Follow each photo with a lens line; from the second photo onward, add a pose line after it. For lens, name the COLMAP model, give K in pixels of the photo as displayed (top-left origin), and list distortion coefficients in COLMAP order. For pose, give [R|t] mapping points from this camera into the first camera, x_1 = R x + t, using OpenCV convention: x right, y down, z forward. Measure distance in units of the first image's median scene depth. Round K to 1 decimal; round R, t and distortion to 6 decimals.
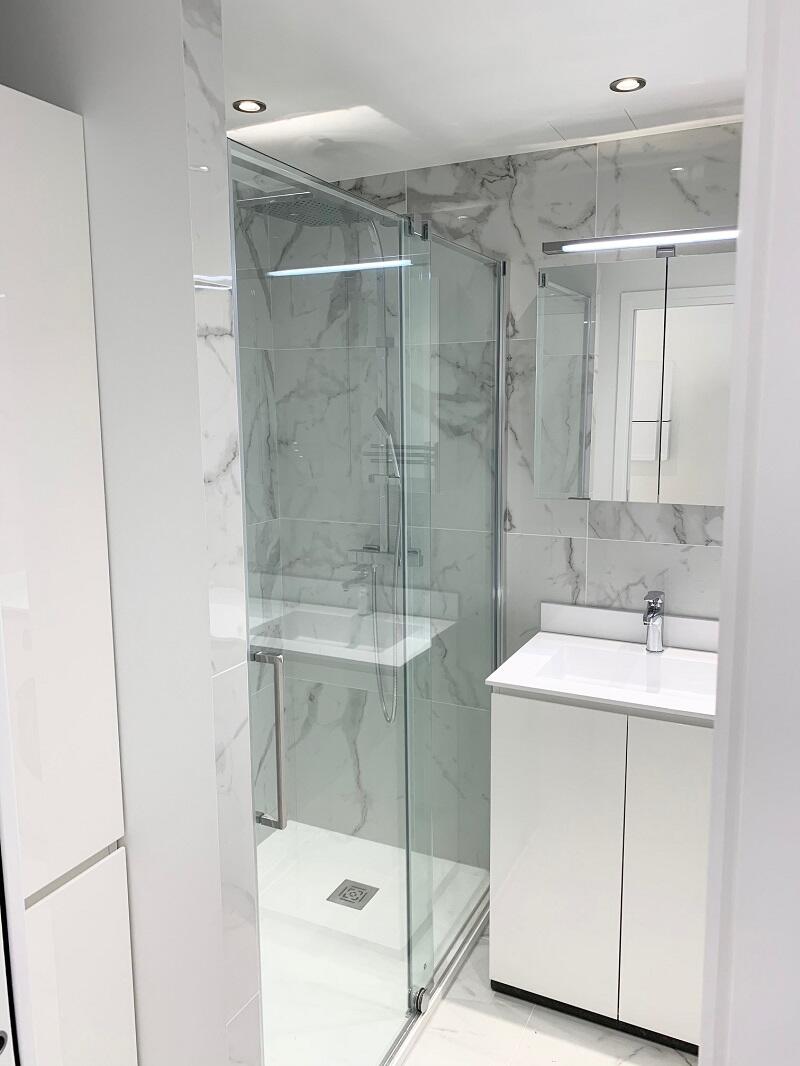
lens RADIAL K [[818.4, 0, 398.5], [0, 818.4, 533.3], [0, 0, 1]] dist [0.017310, -0.007422]
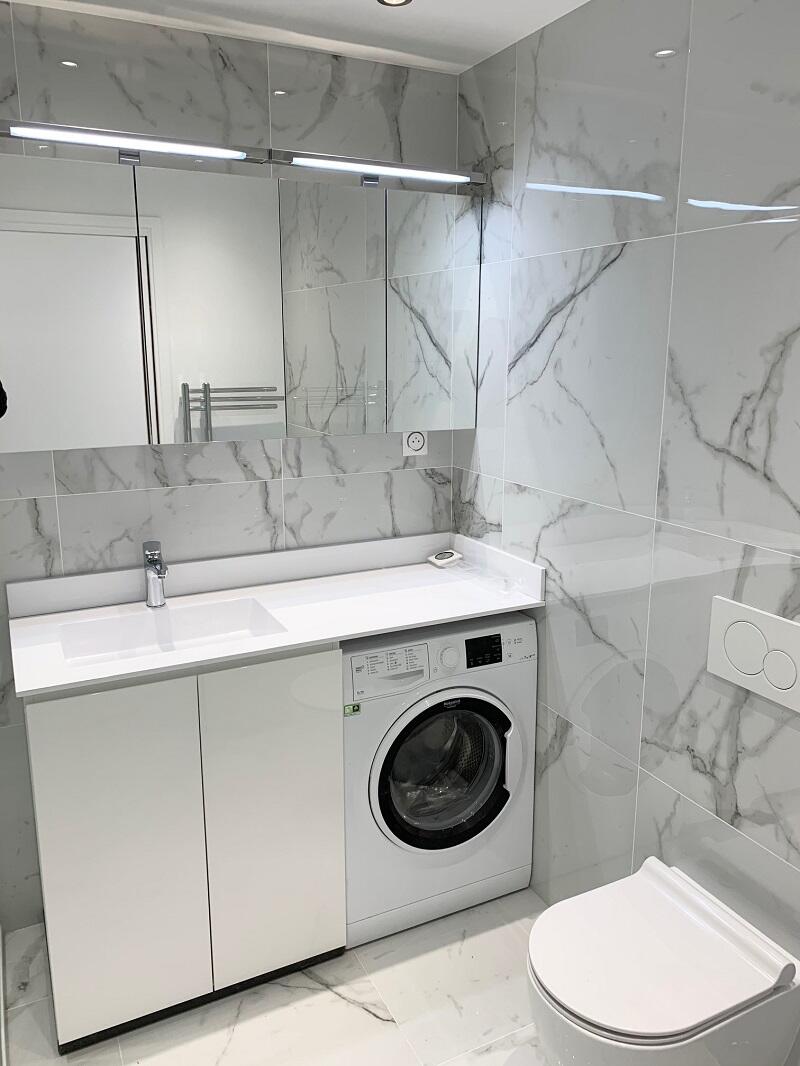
lens RADIAL K [[818.4, 0, 398.0], [0, 818.4, 529.5], [0, 0, 1]] dist [0.017310, -0.007422]
pose [[0.613921, -0.170062, 0.770831, -0.220886], [0.125335, 0.985130, 0.117519, -0.015827], [-0.779354, 0.024465, 0.626106, 0.207403]]
